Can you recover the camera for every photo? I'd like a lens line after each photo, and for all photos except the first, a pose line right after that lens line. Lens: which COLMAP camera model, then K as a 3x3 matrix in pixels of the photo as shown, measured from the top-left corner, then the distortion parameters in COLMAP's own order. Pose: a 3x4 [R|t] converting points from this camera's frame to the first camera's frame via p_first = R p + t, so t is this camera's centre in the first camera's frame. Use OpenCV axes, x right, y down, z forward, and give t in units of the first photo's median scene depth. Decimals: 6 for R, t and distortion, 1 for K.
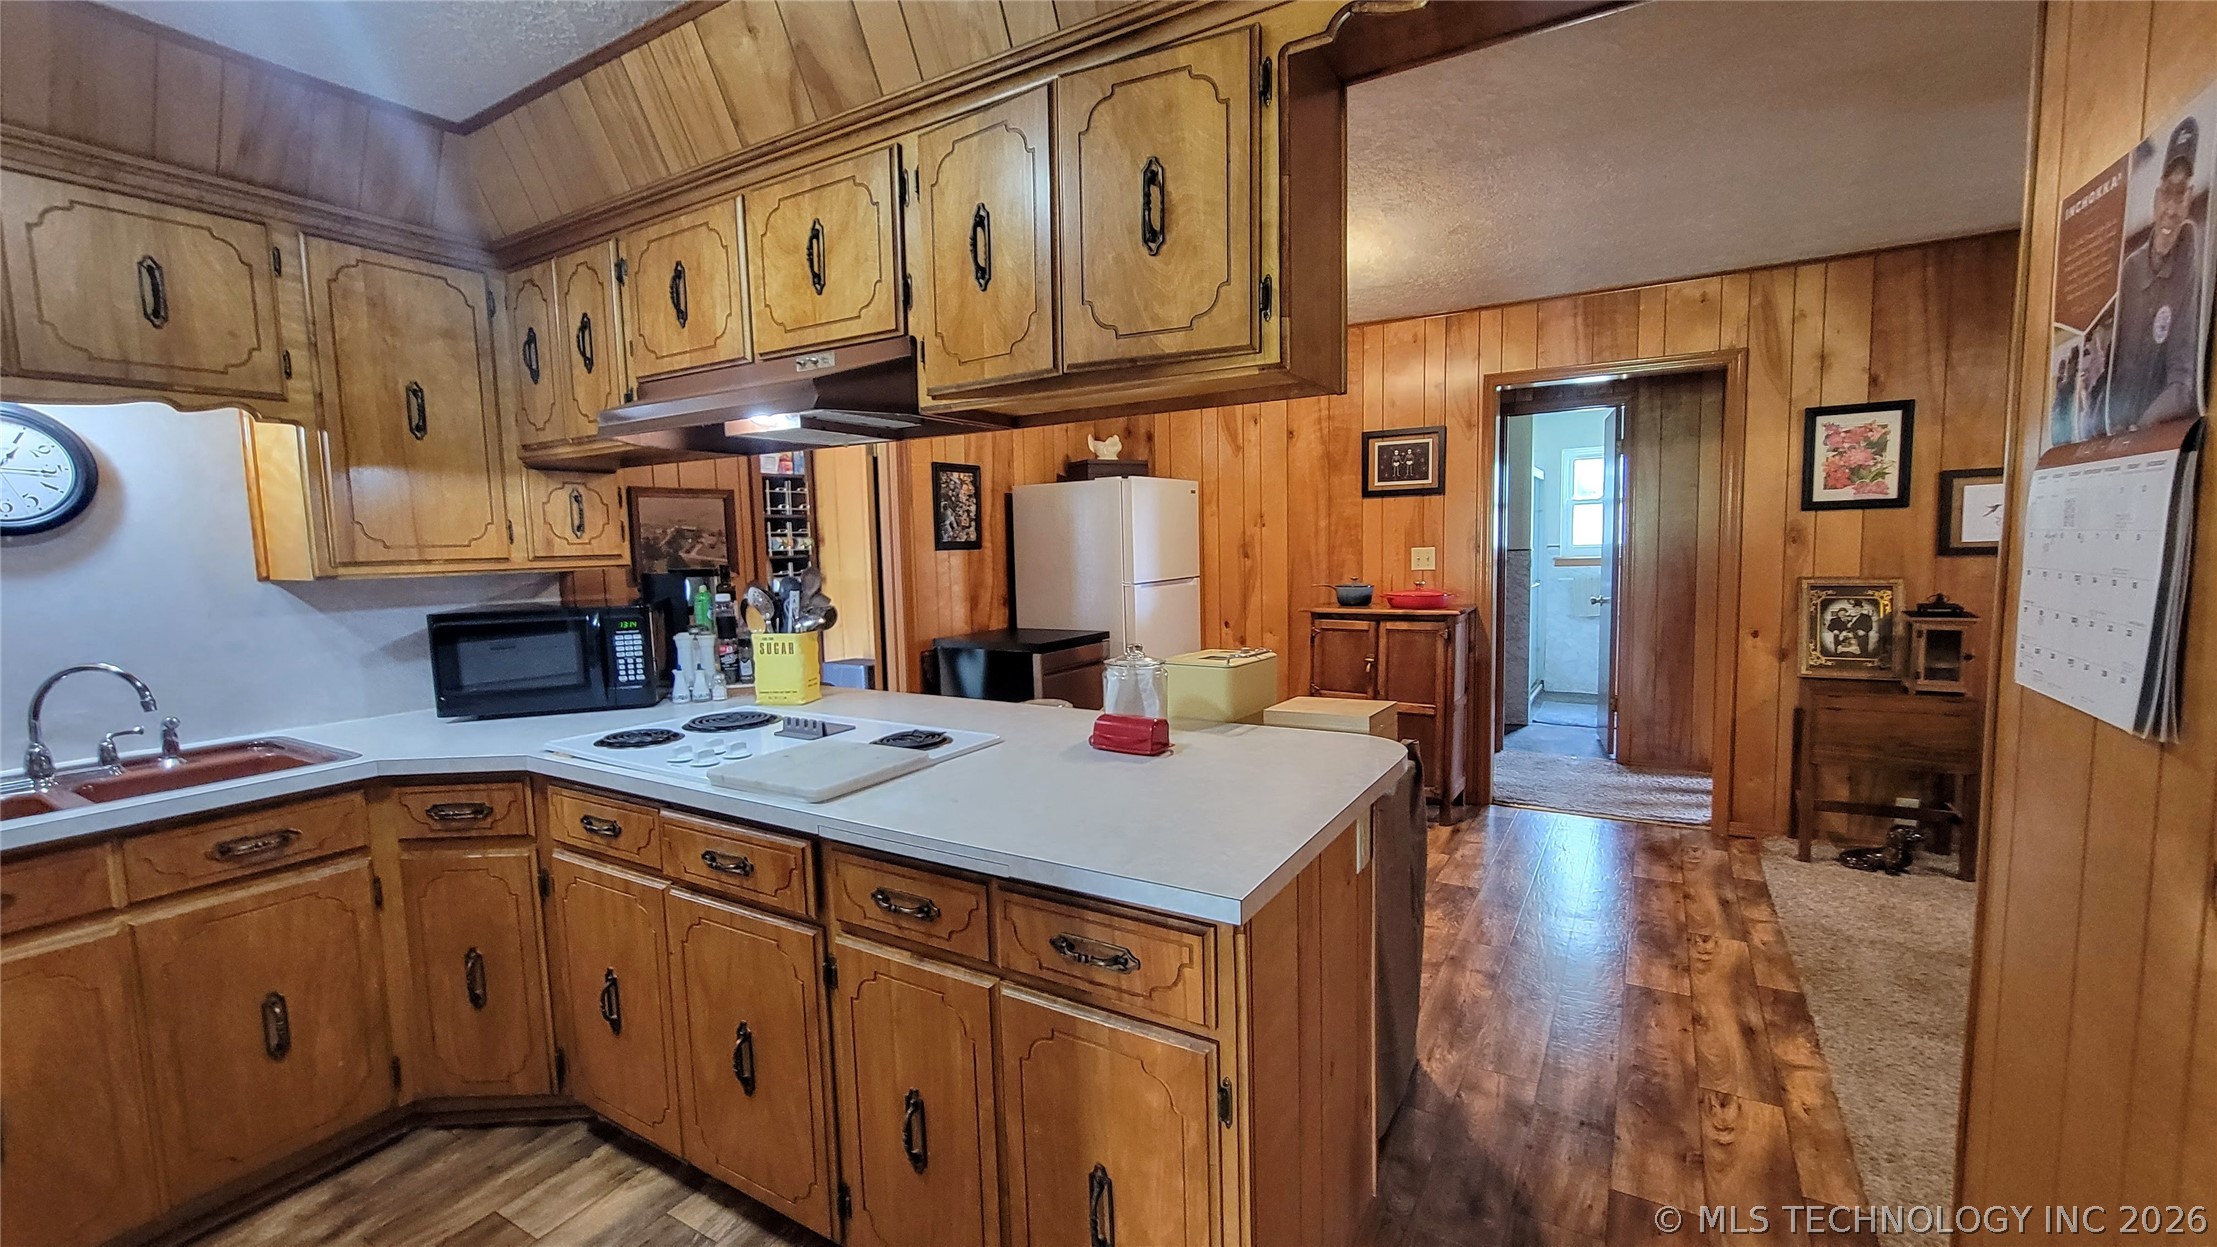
lens RADIAL K [[911.6, 0, 1122.2], [0, 911.6, 630.8], [0, 0, 1]] dist [0.006465, -0.000846]
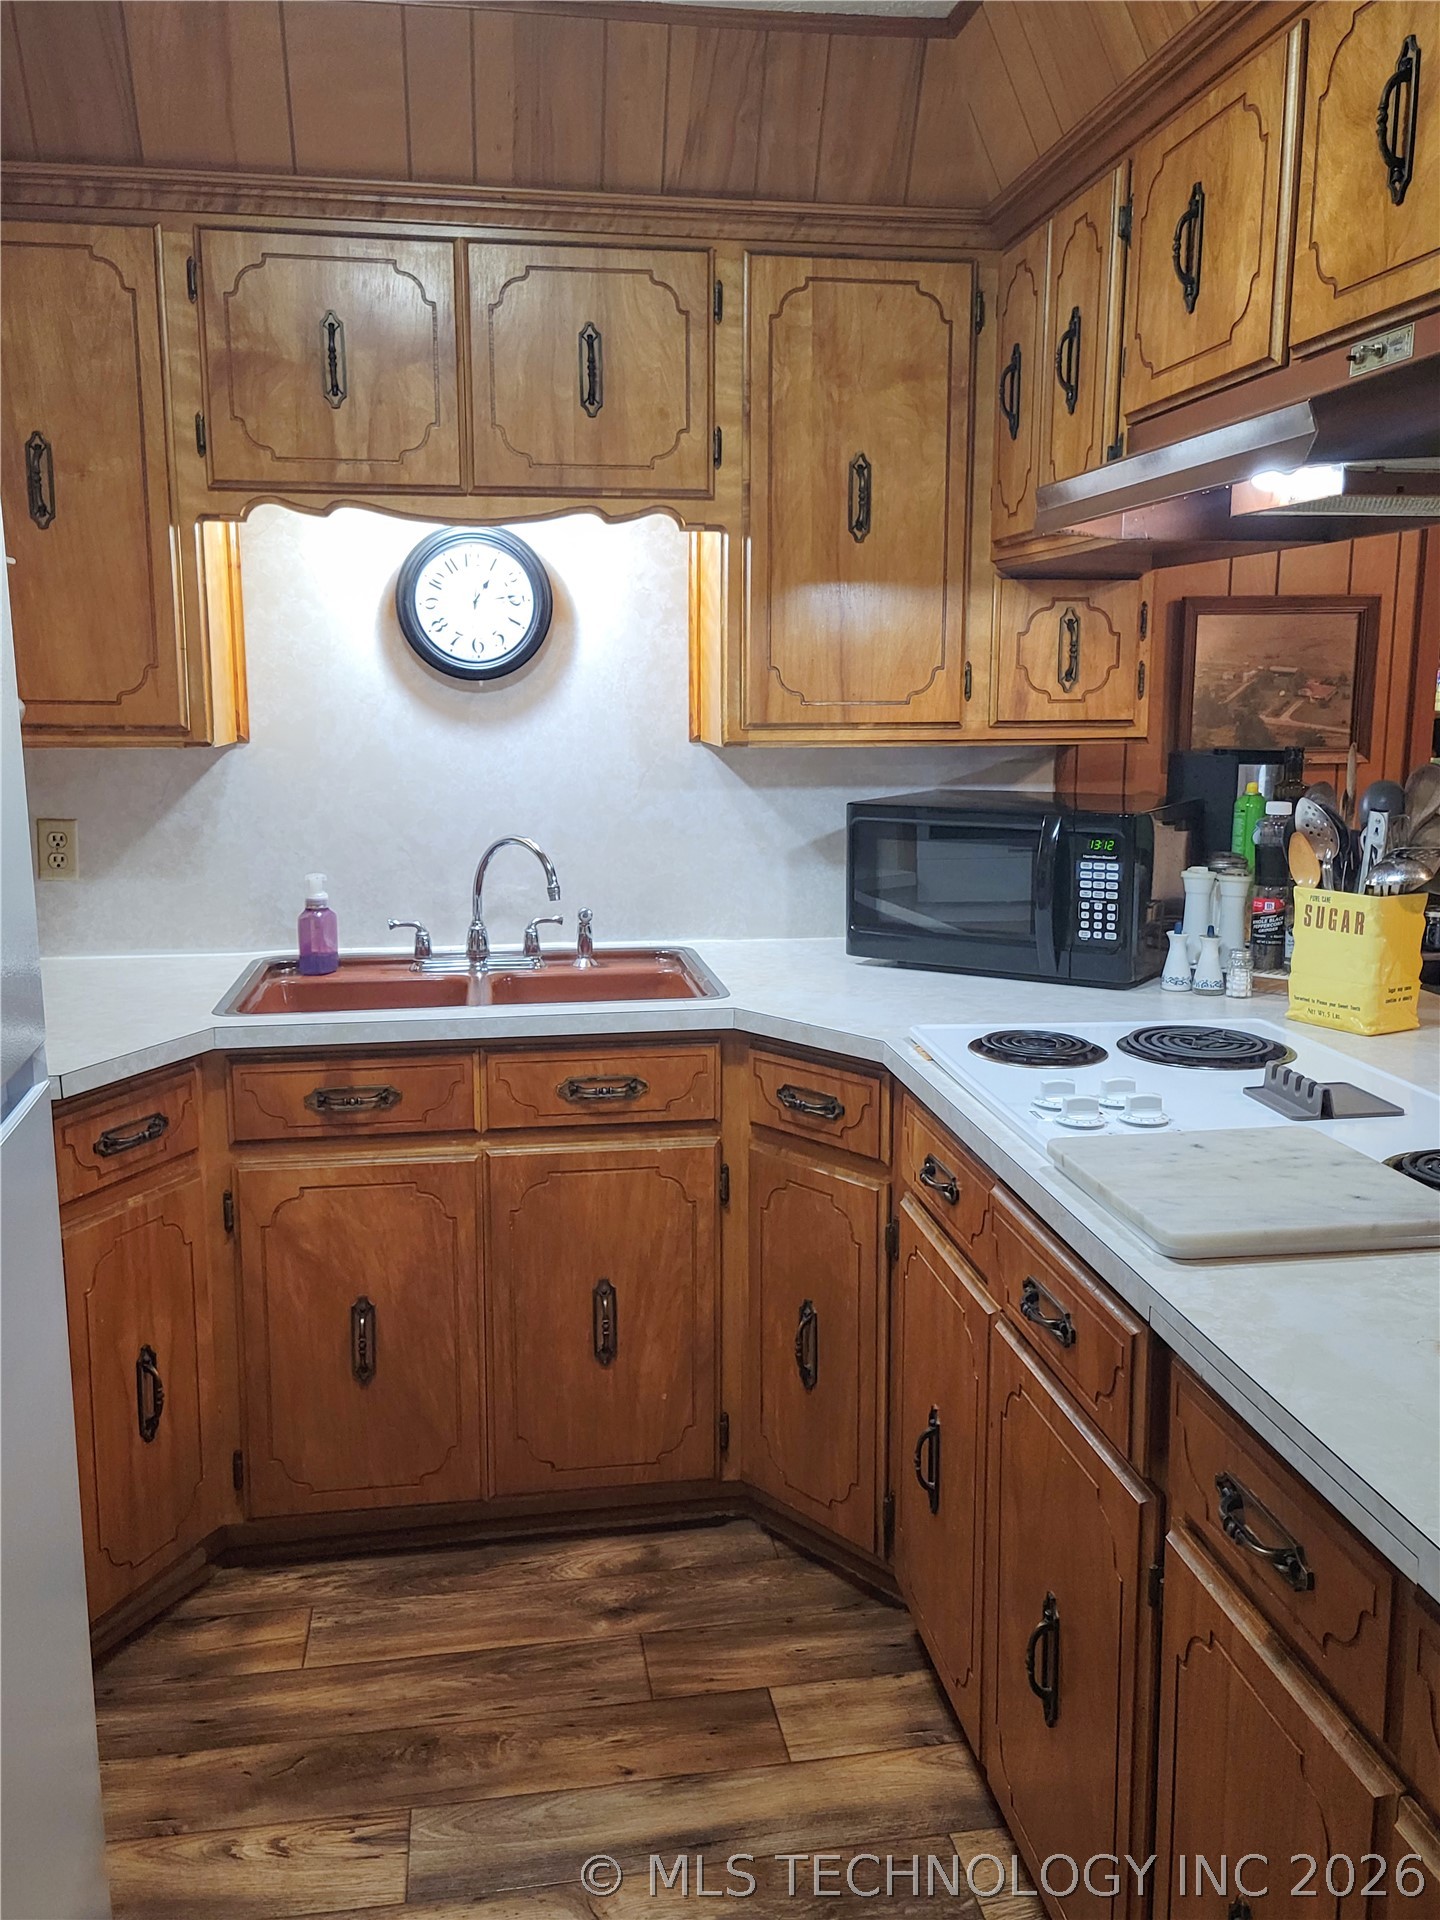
lens RADIAL K [[1632.3, 0, 679.3], [0, 1632.3, 951.5], [0, 0, 1]] dist [0.060688, -0.026590]
pose [[0.634905, 0.150003, -0.757888, 0.094451], [-0.092526, 0.988673, 0.118169, -0.038124], [0.767030, -0.004901, 0.641593, 0.115353]]
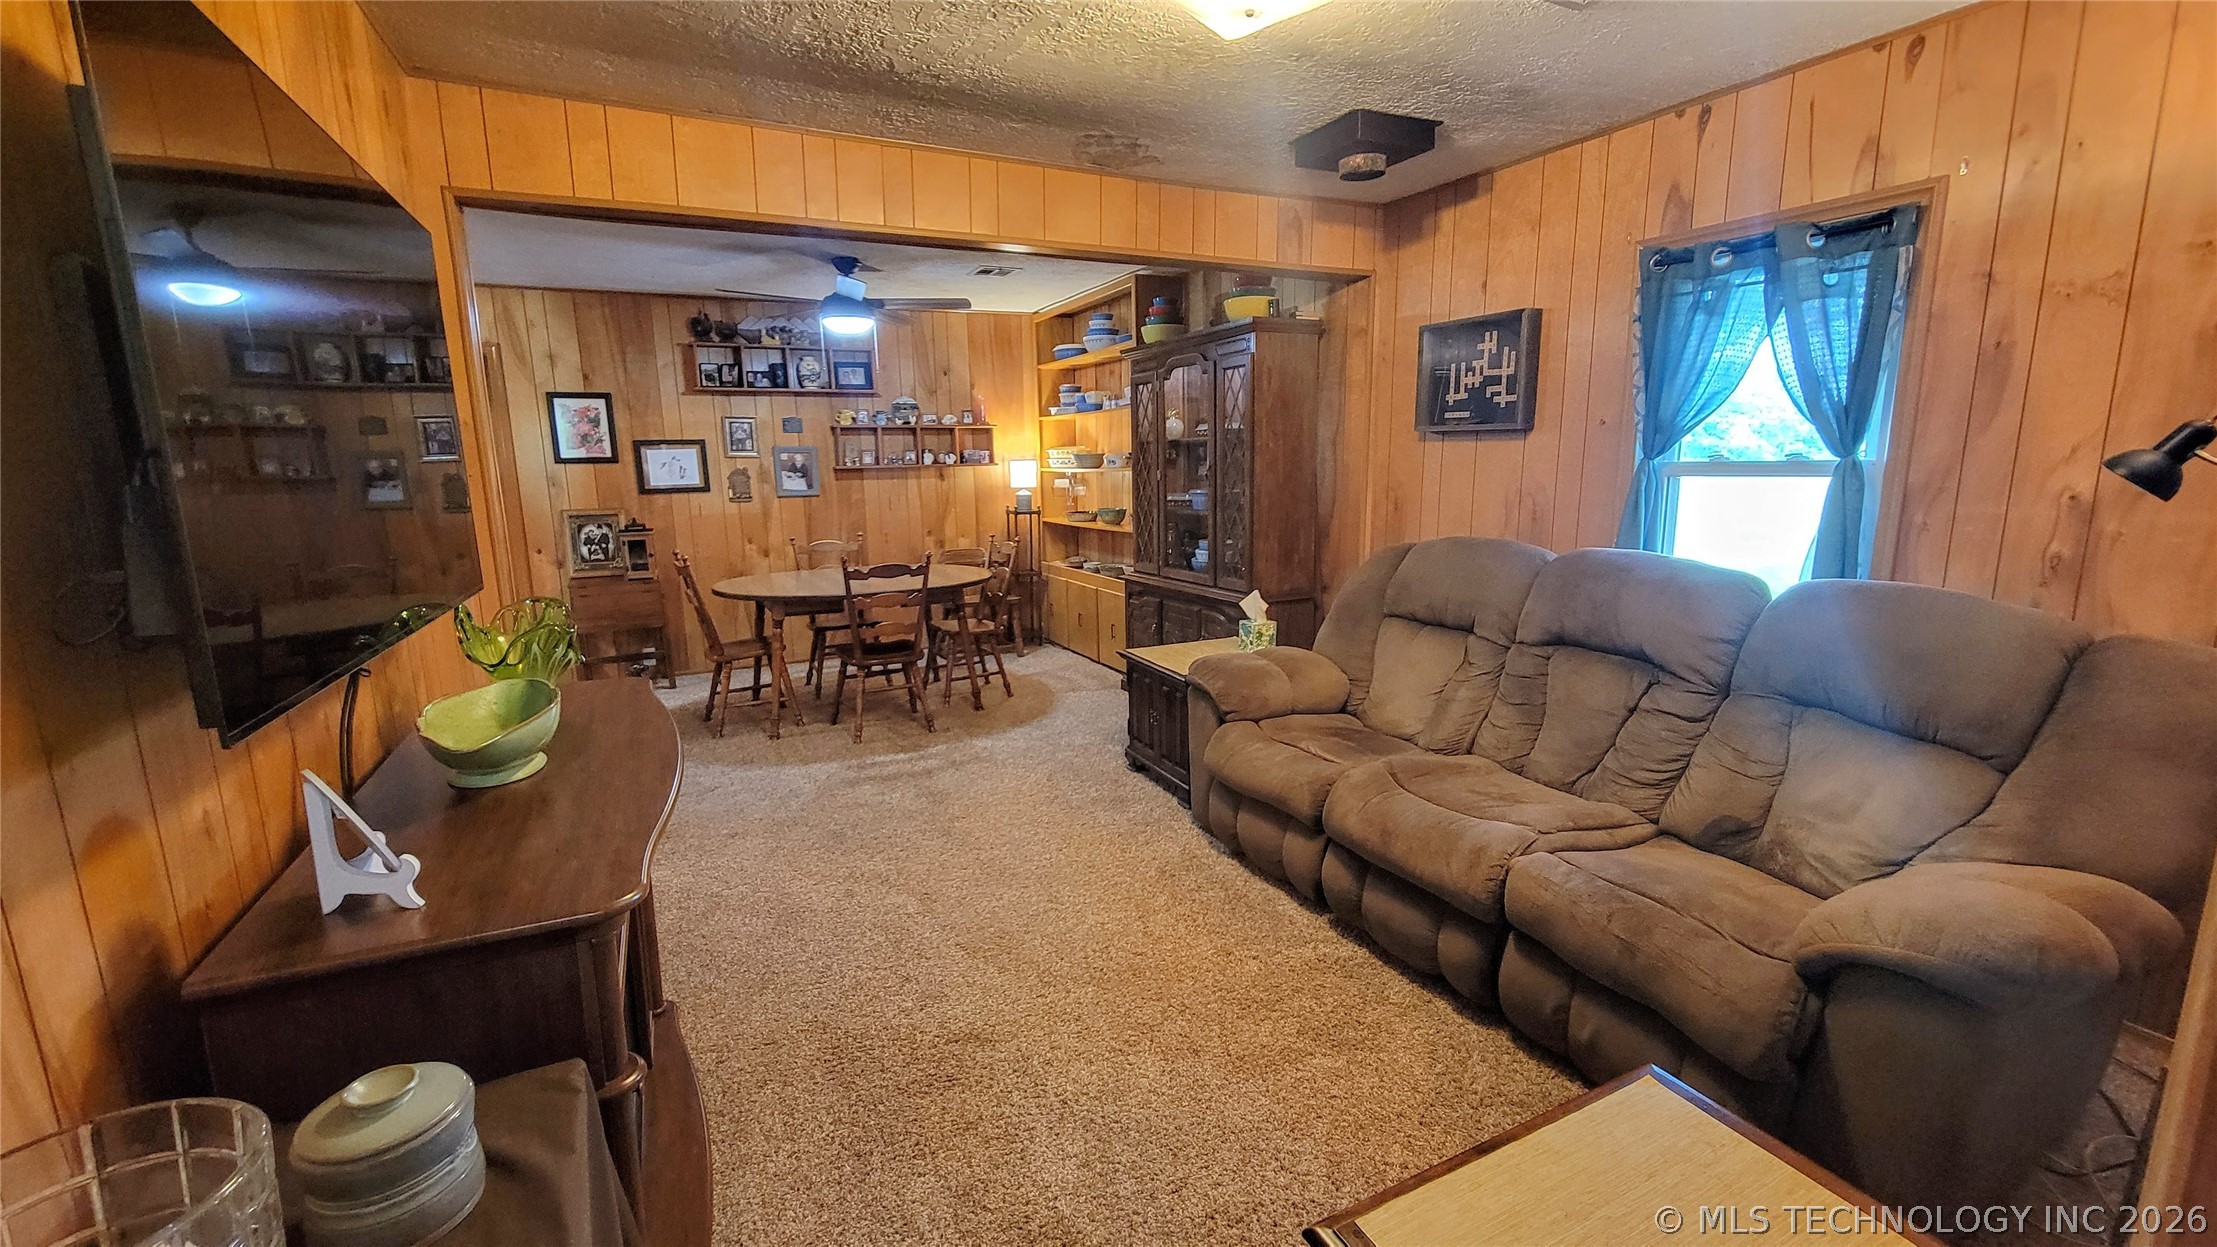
lens RADIAL K [[911.6, 0, 1098.8], [0, 911.6, 631.5], [0, 0, 1]] dist [0.006465, -0.000846]
pose [[0.555145, -0.134742, 0.820767, -0.001896], [0.080687, 0.990861, 0.108090, 0.067297], [-0.827831, 0.006220, 0.560943, -0.777022]]
